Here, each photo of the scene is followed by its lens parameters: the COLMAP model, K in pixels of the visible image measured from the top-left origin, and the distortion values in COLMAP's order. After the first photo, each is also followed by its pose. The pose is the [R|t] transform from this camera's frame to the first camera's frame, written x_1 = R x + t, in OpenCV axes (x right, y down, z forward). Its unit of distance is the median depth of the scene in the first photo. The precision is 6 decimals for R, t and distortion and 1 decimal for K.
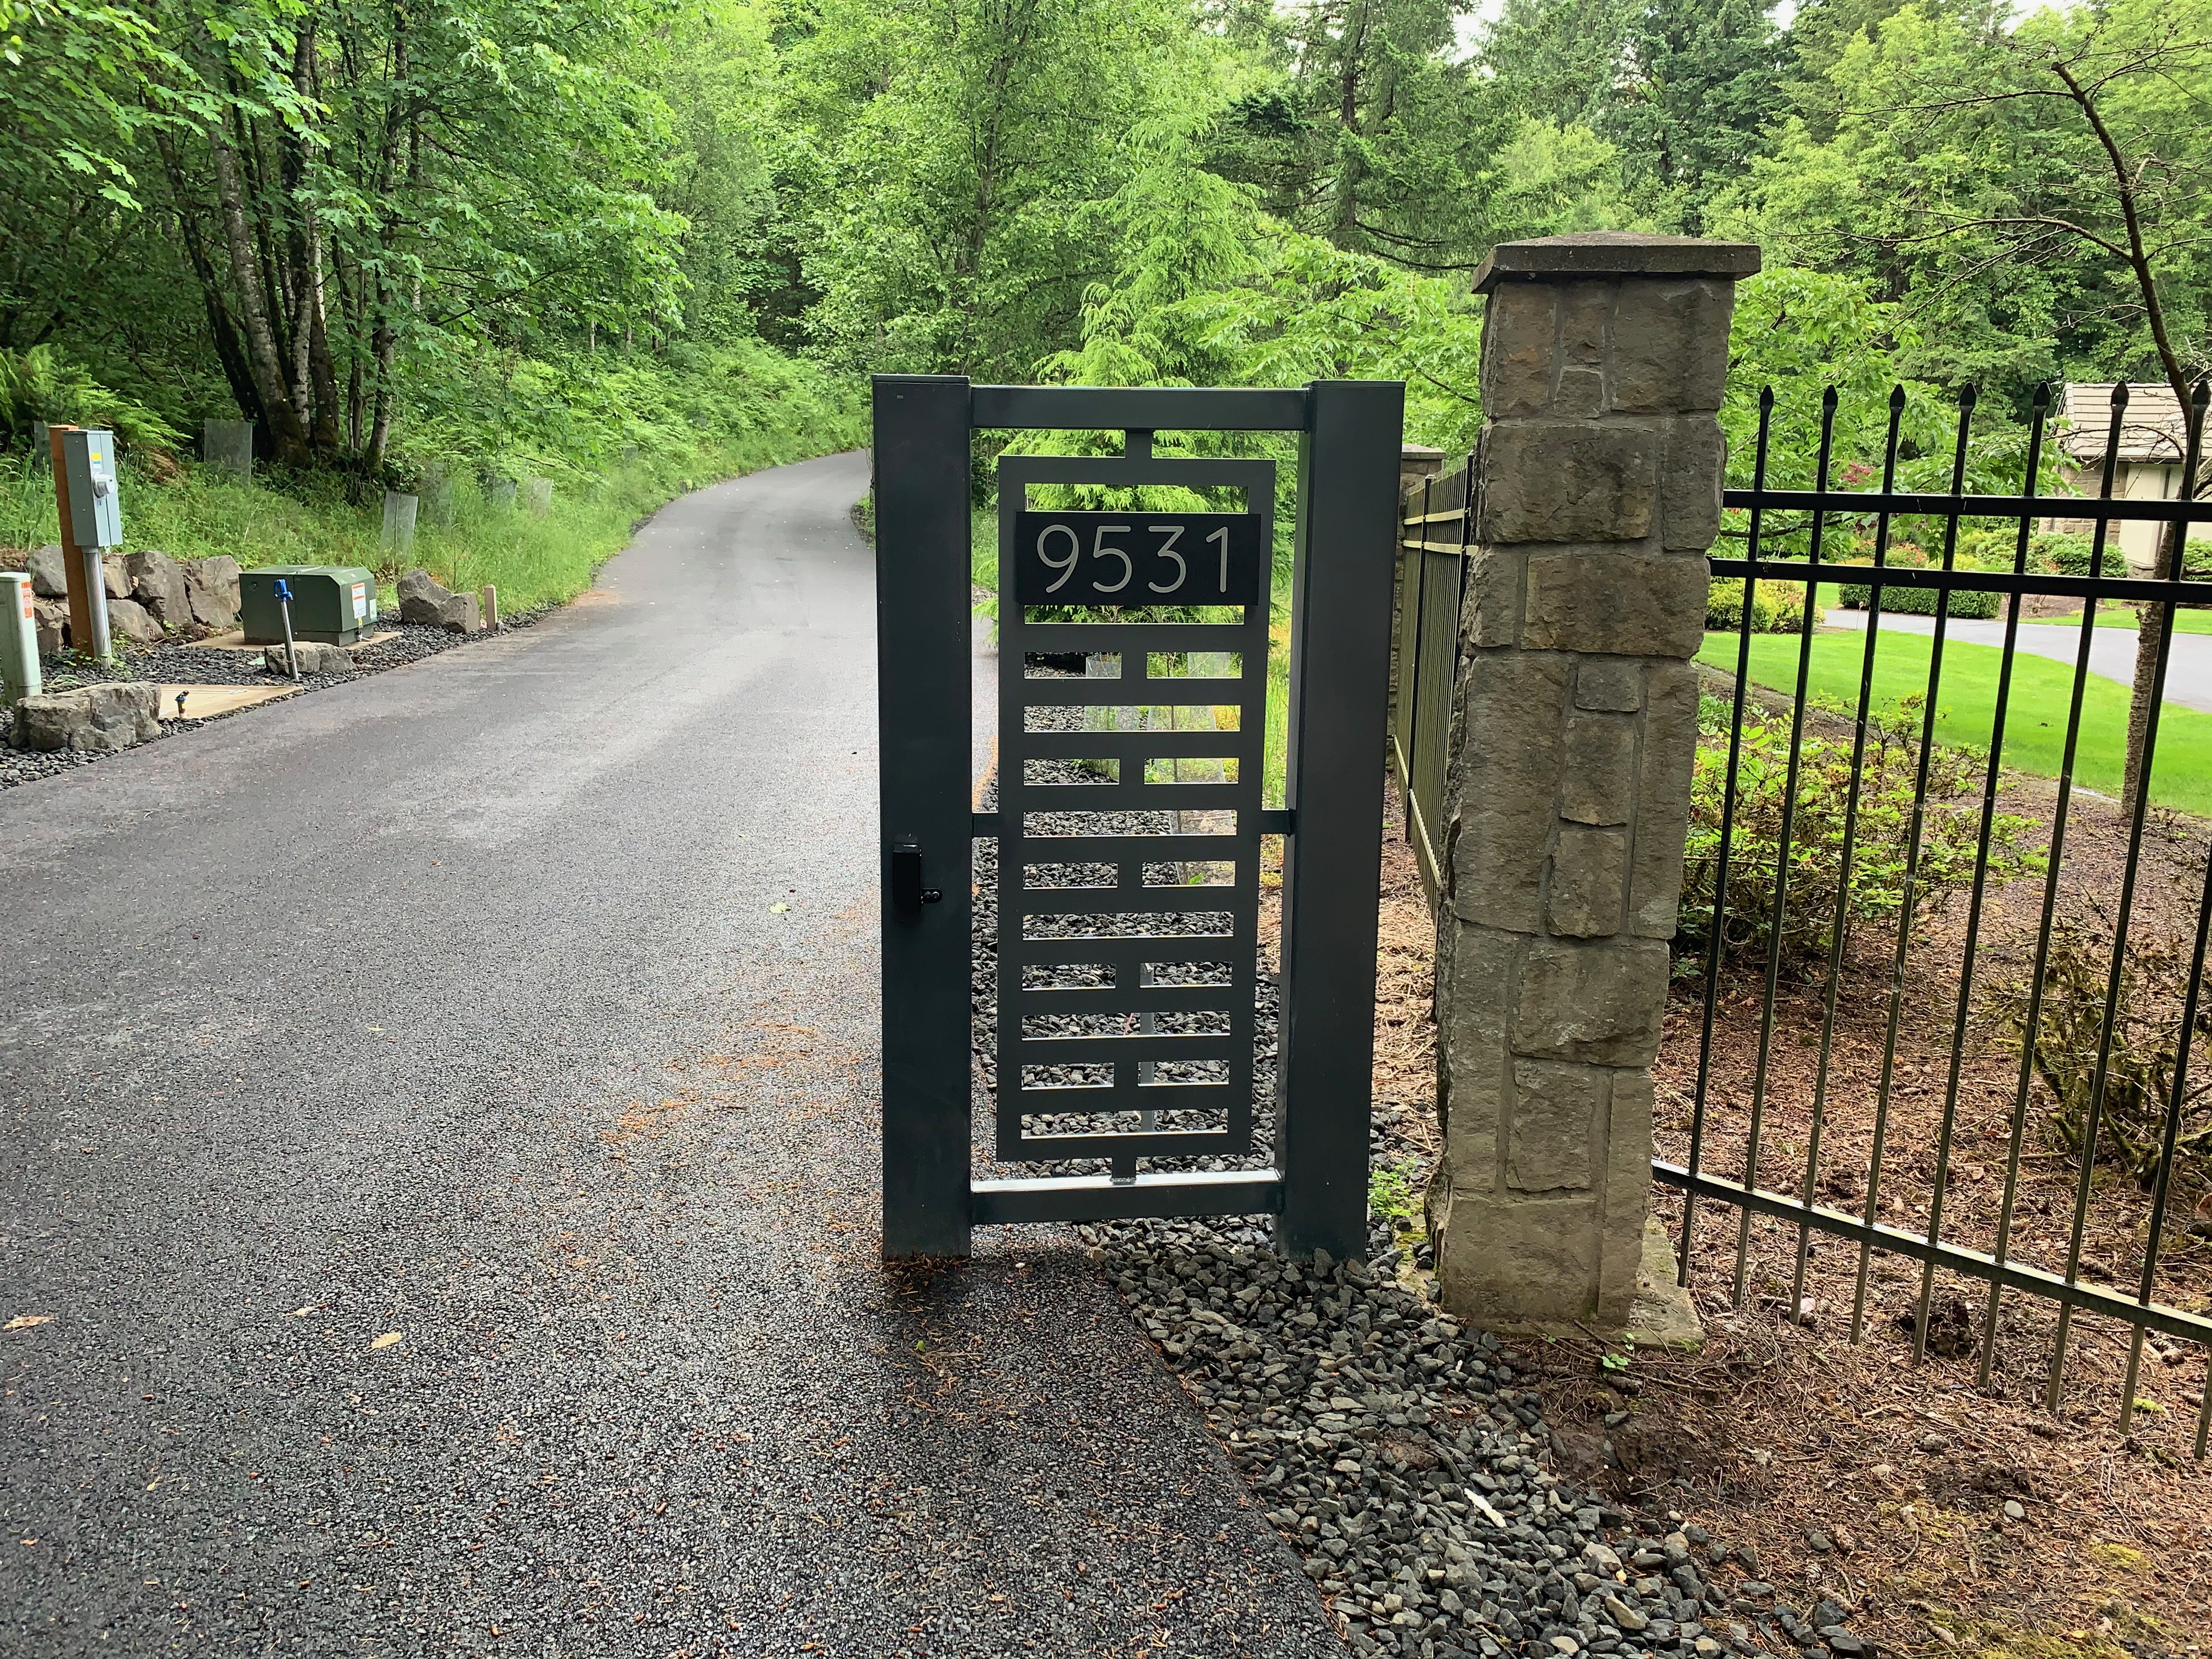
lens RADIAL K [[1616.2, 0, 1100.2], [0, 1616.2, 819.5], [0, 0, 1]] dist [0.005660, -0.023359]
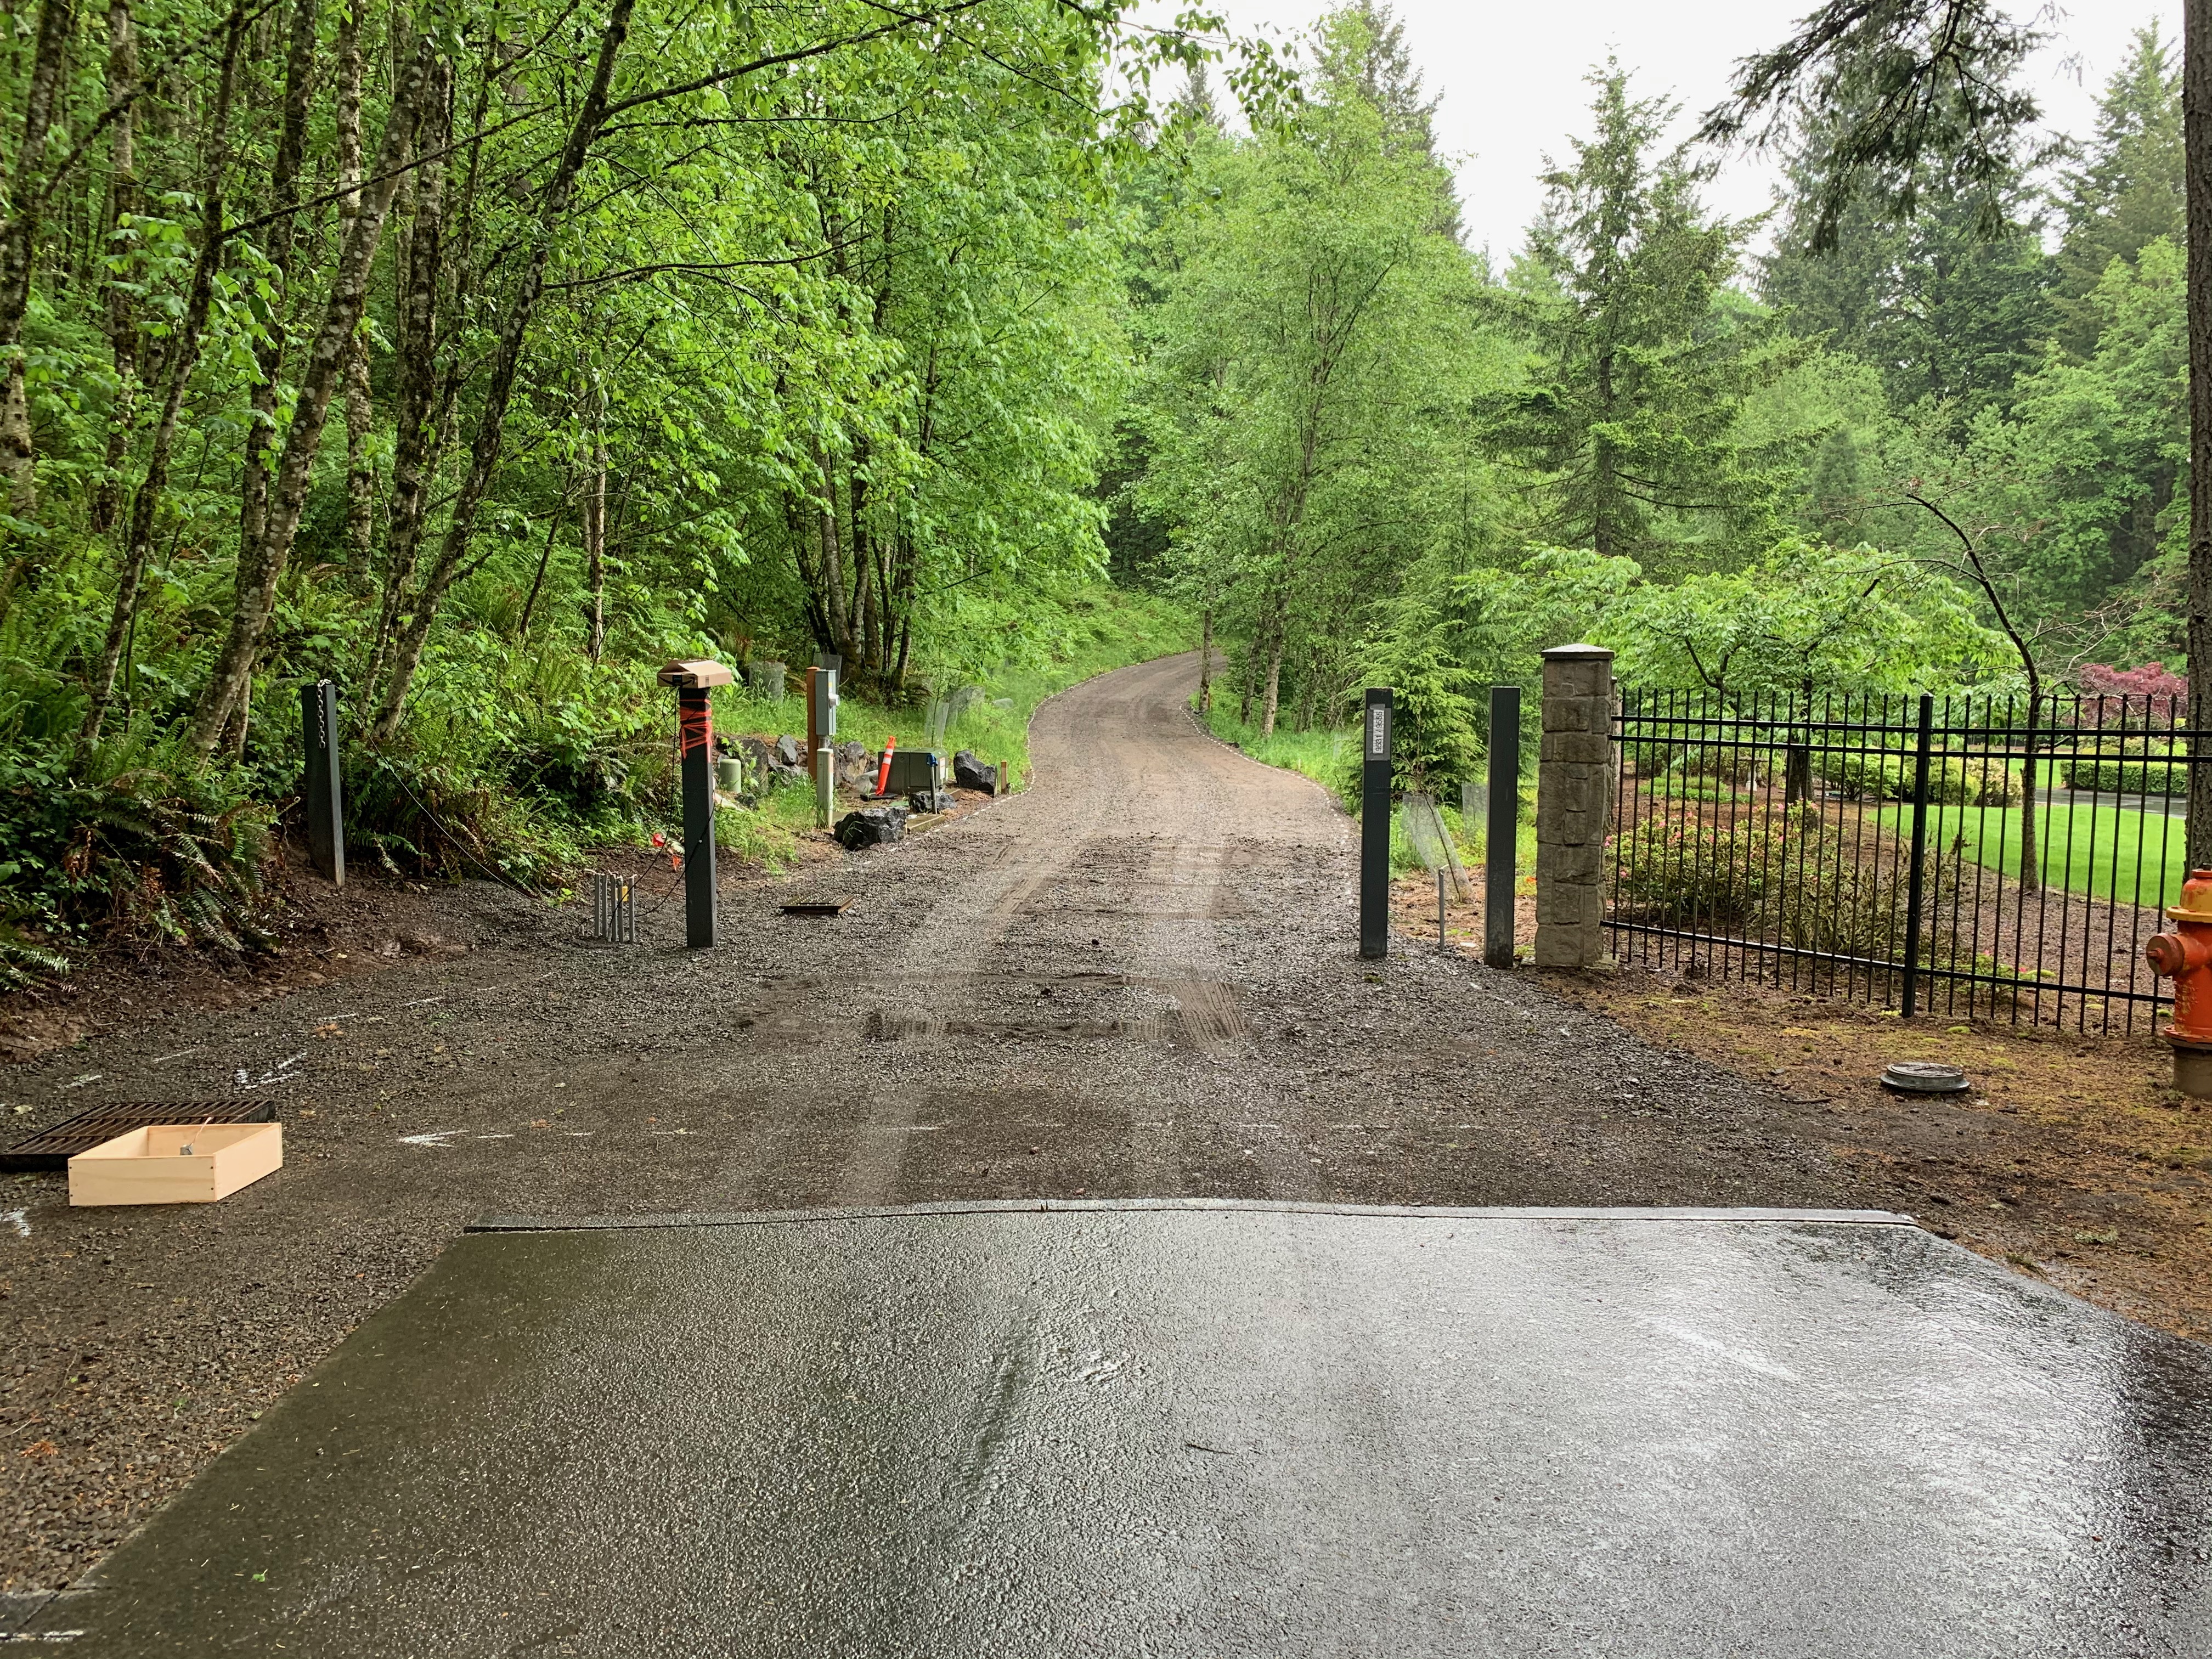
lens RADIAL K [[1616.2, 0, 1107.6], [0, 1616.2, 830.0], [0, 0, 1]] dist [0.005660, -0.023359]
pose [[0.985630, 0.008009, -0.168729, -0.010213], [-0.026218, 0.994024, -0.105968, 0.042038], [0.166872, 0.108869, 0.979950, -0.250811]]
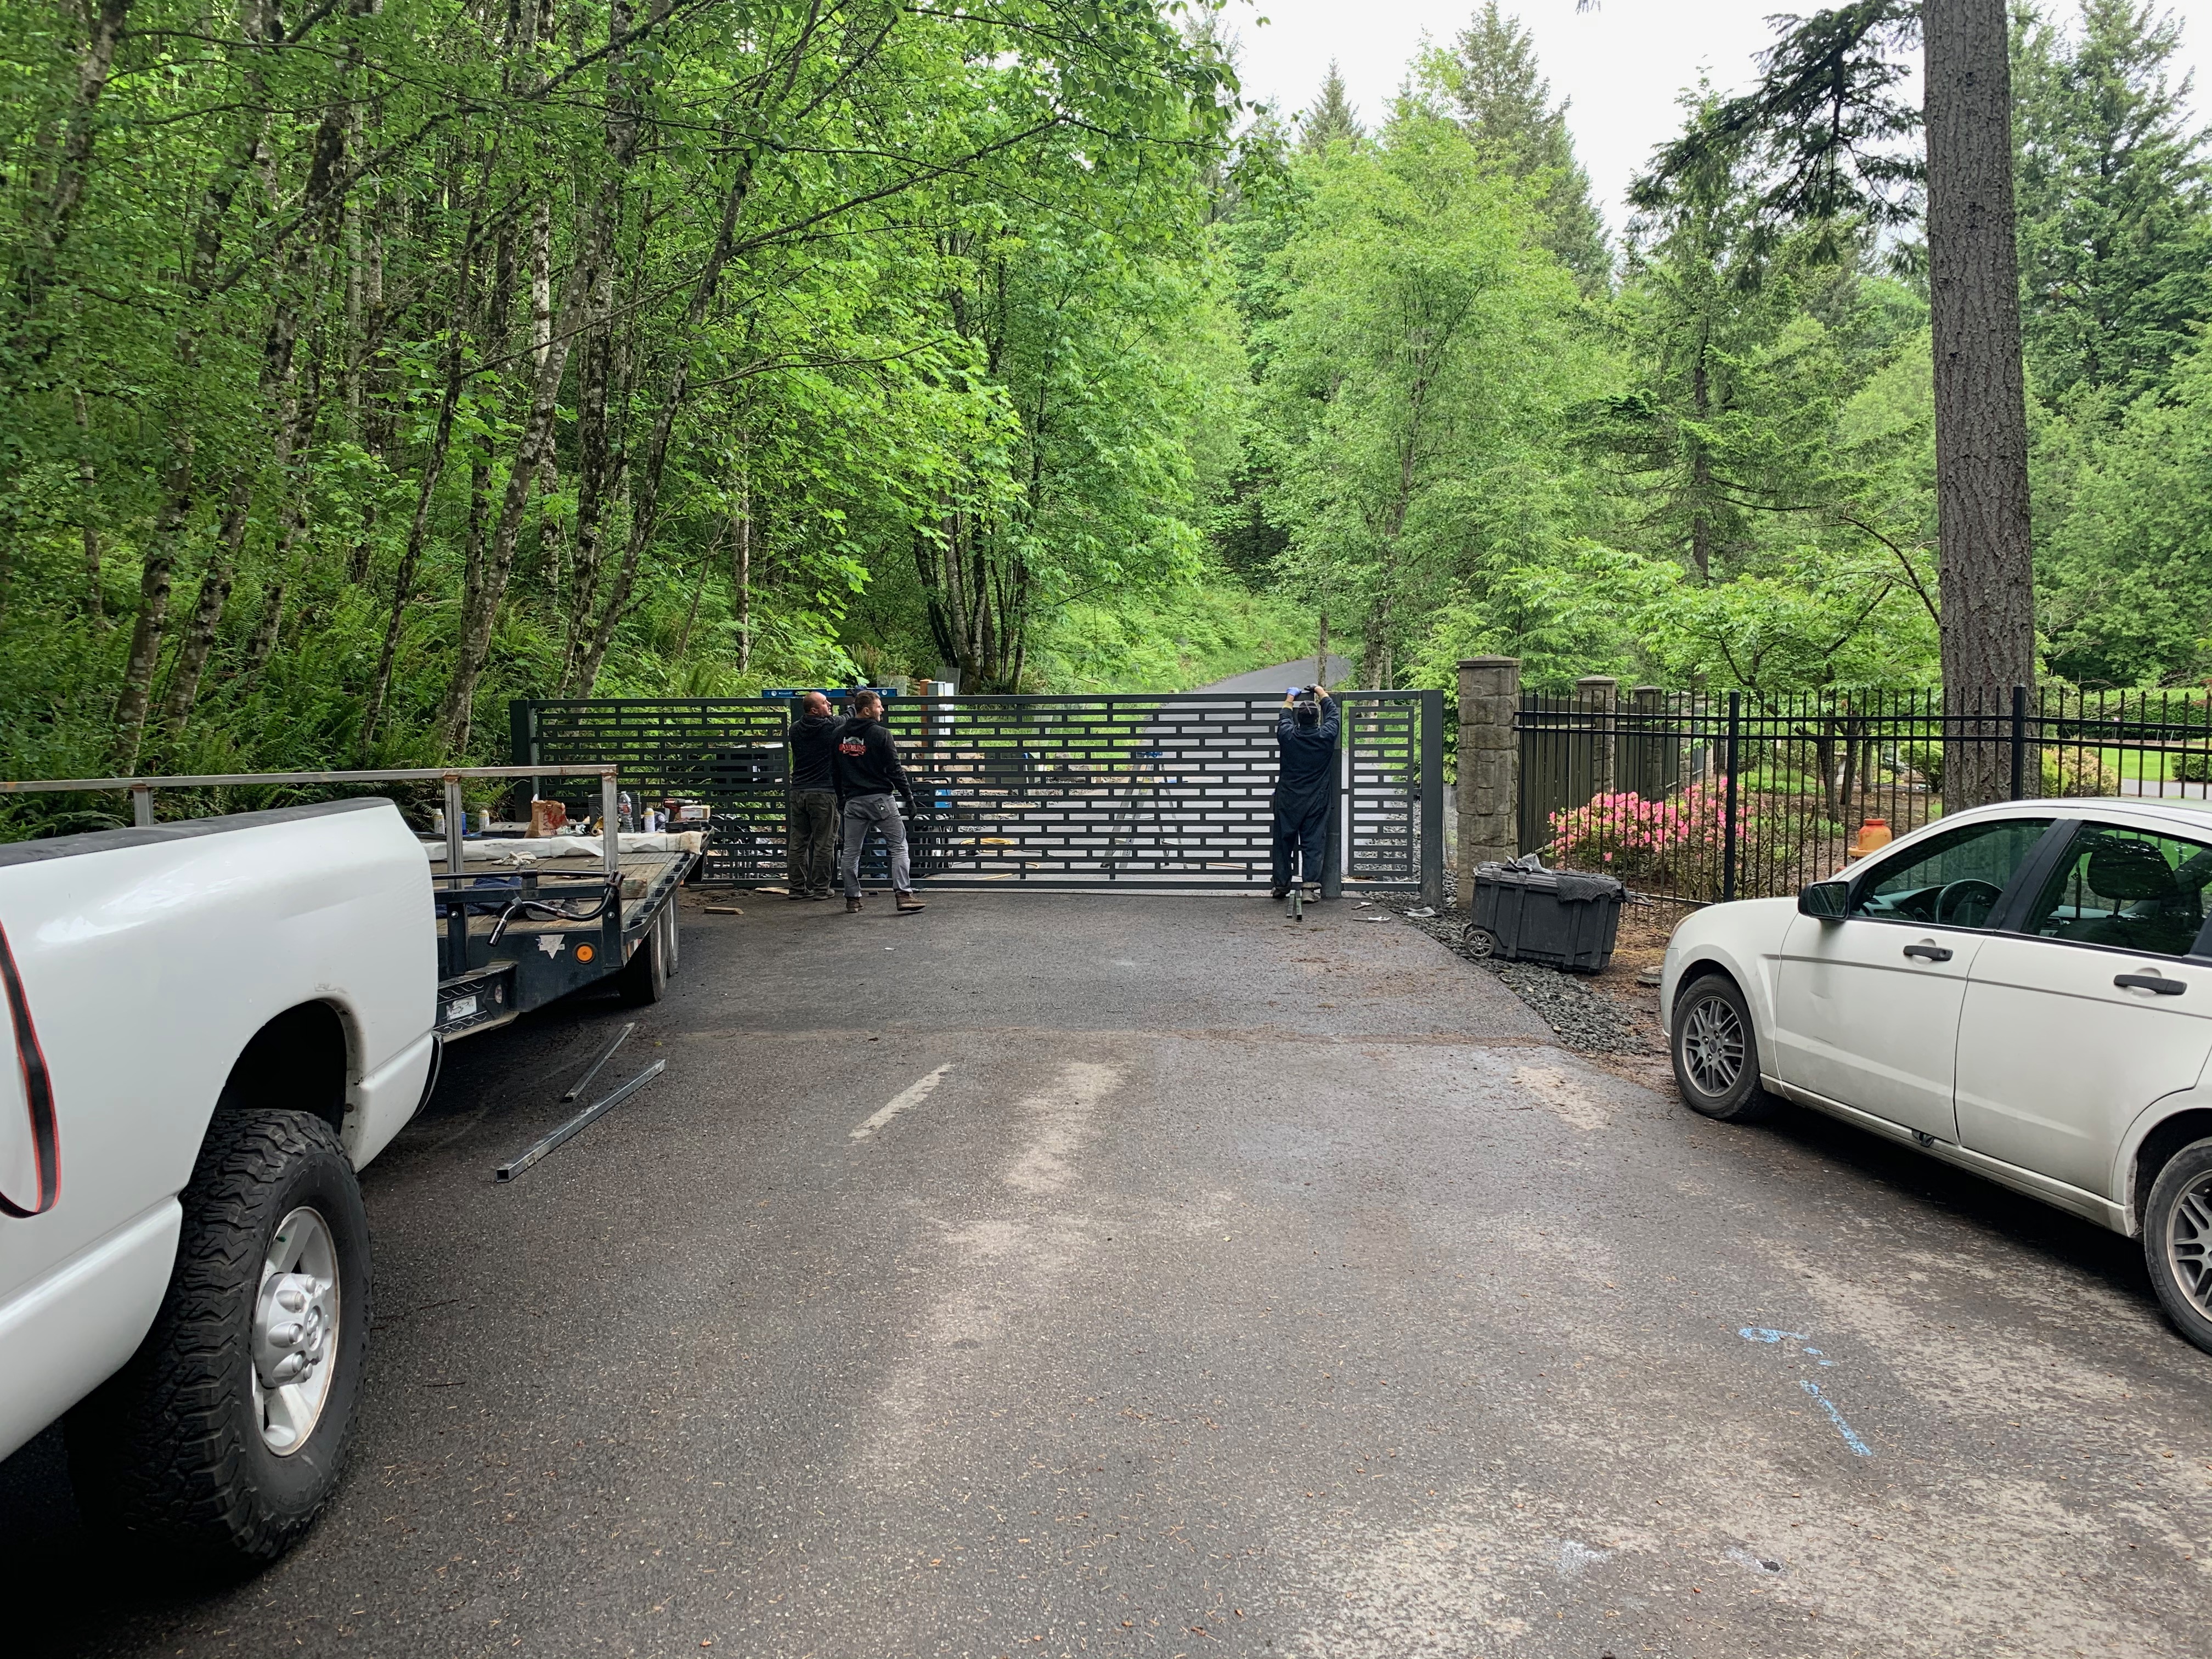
lens RADIAL K [[1616.2, 0, 1093.2], [0, 1616.2, 832.4], [0, 0, 1]] dist [0.005660, -0.023359]
pose [[0.961752, 0.002853, -0.273908, 0.047083], [-0.032890, 0.993914, -0.105131, 0.059645], [0.271941, 0.110118, 0.955993, -0.334929]]
